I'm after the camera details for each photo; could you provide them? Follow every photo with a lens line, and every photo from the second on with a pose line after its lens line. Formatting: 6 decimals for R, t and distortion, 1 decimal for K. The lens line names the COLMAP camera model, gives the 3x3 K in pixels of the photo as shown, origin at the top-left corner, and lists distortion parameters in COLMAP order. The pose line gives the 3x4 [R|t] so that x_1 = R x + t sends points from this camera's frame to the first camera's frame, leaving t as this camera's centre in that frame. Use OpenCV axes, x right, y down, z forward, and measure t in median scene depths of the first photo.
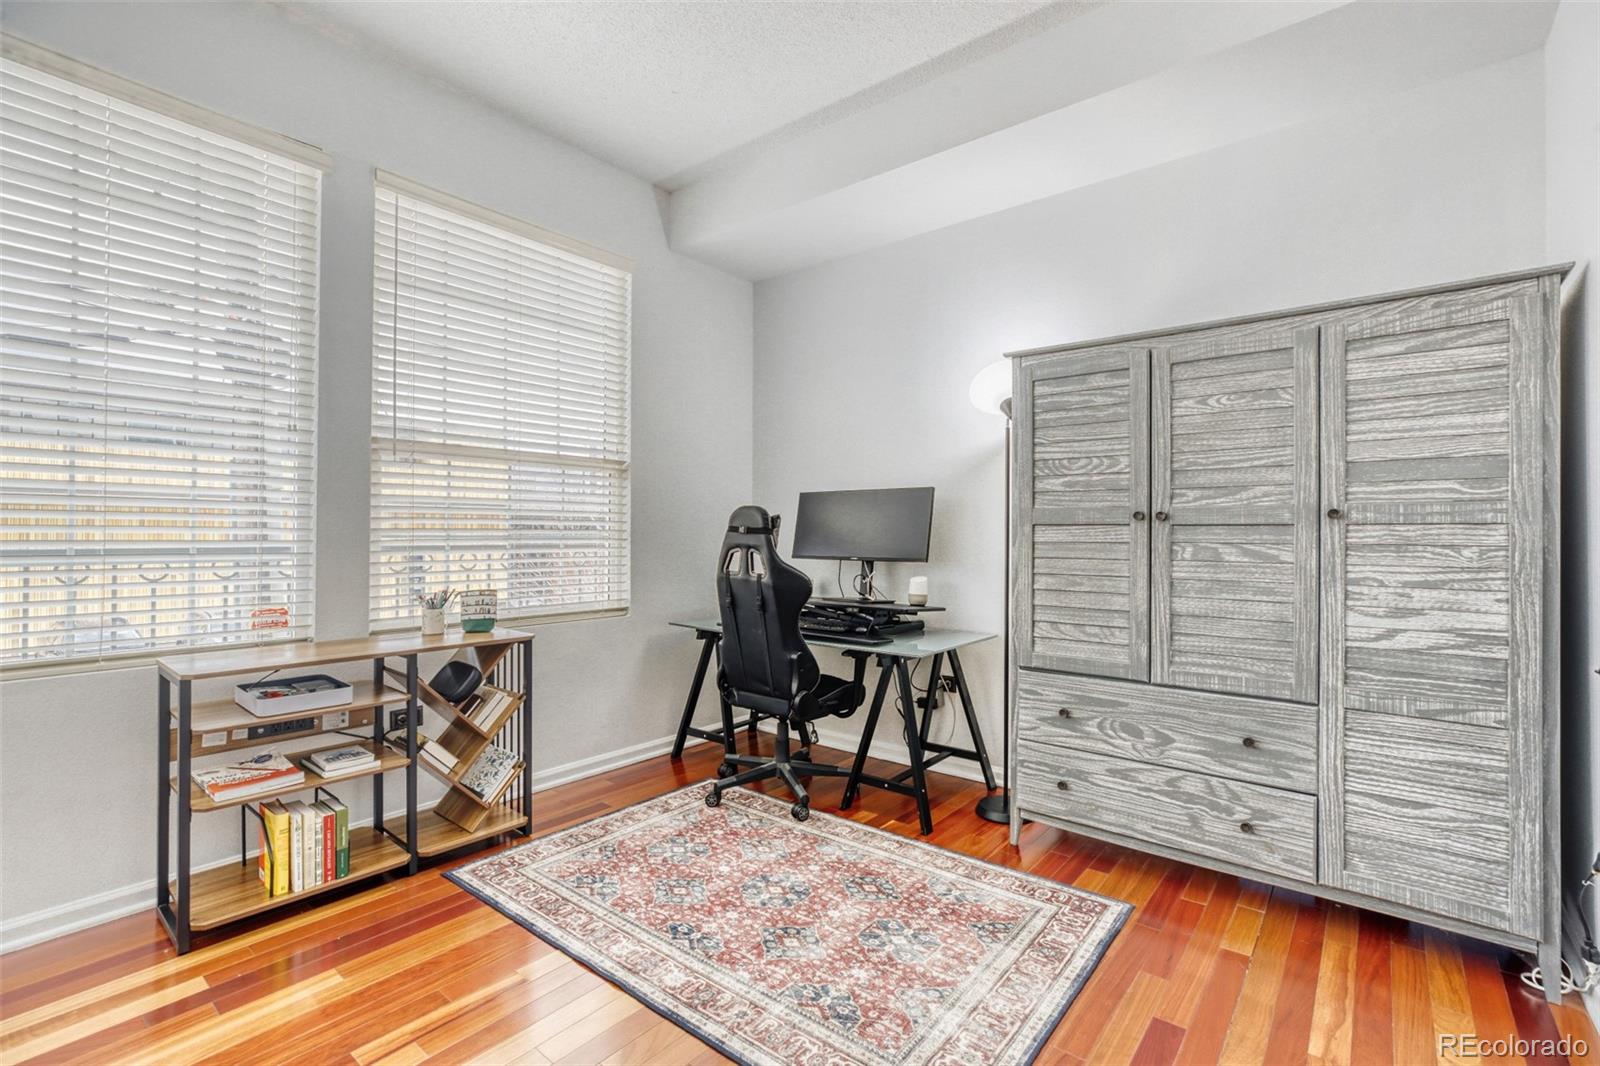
lens RADIAL K [[725.6, 0, 794.1], [0, 725.6, 528.8], [0, 0, 1]] dist [-0.022785, 0.012092]
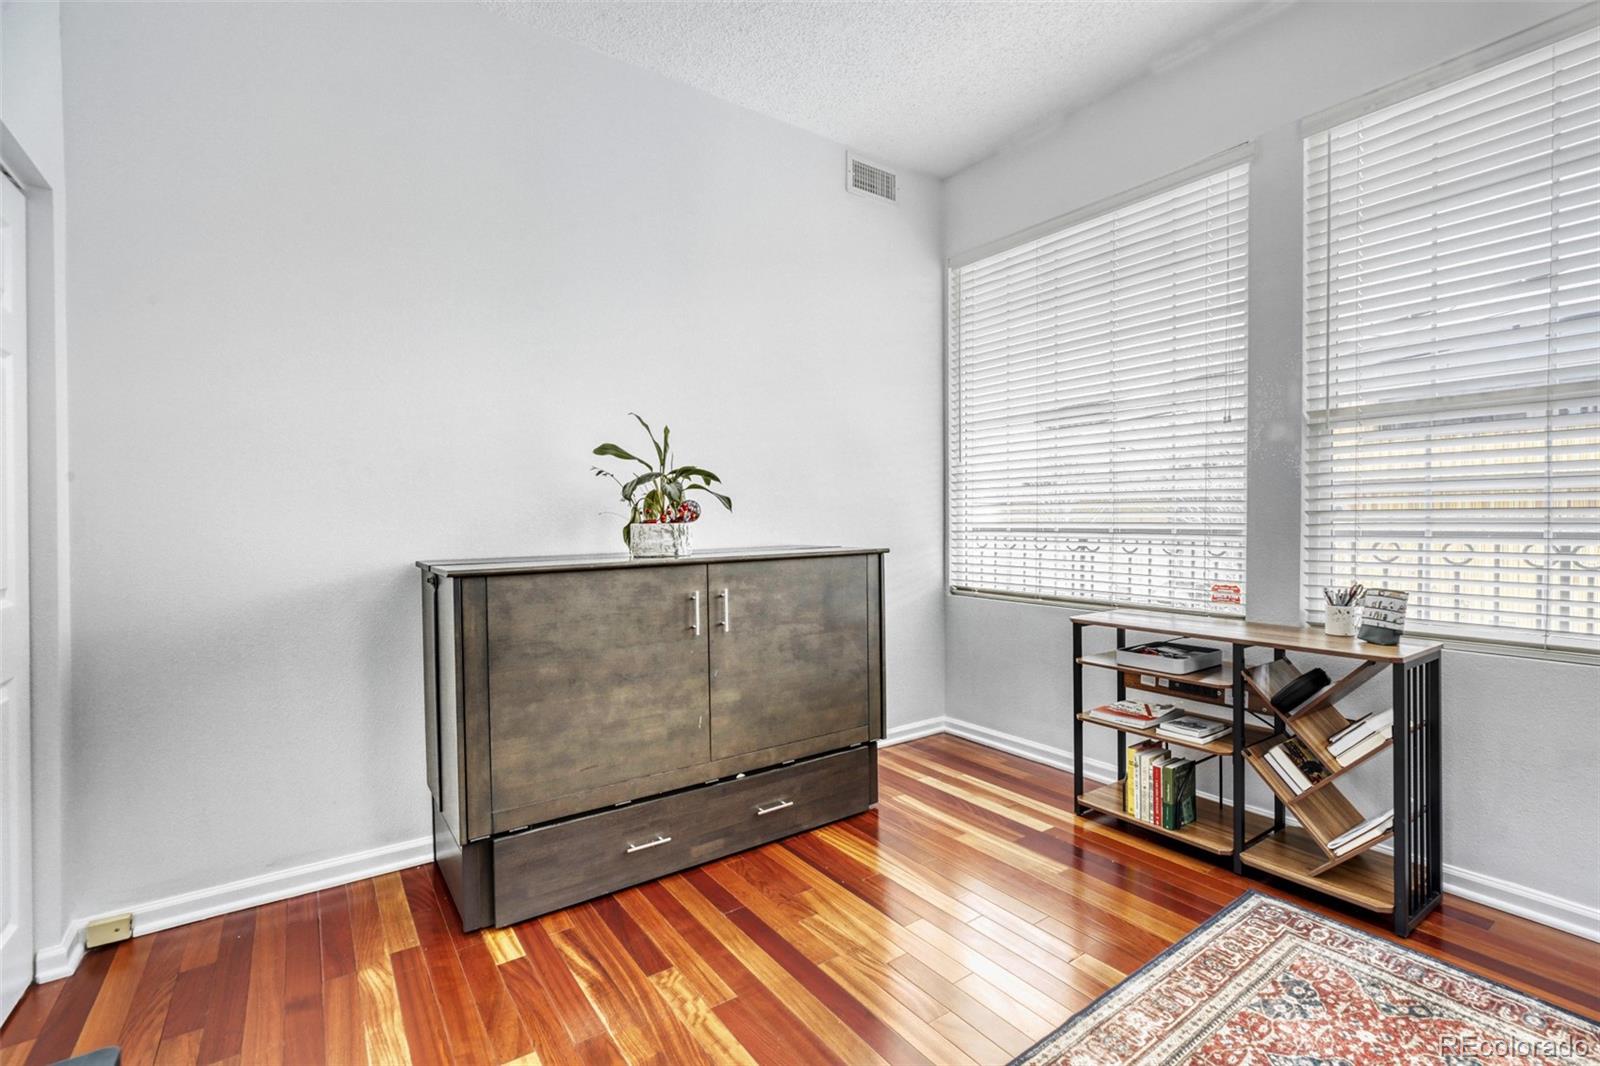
lens RADIAL K [[725.6, 0, 798.3], [0, 725.6, 528.6], [0, 0, 1]] dist [-0.022785, 0.012092]
pose [[-0.270288, 0.012491, -0.962698, 0.480215], [0.010839, 0.999892, 0.009930, 0.006223], [0.962718, -0.007751, -0.270395, 0.627147]]
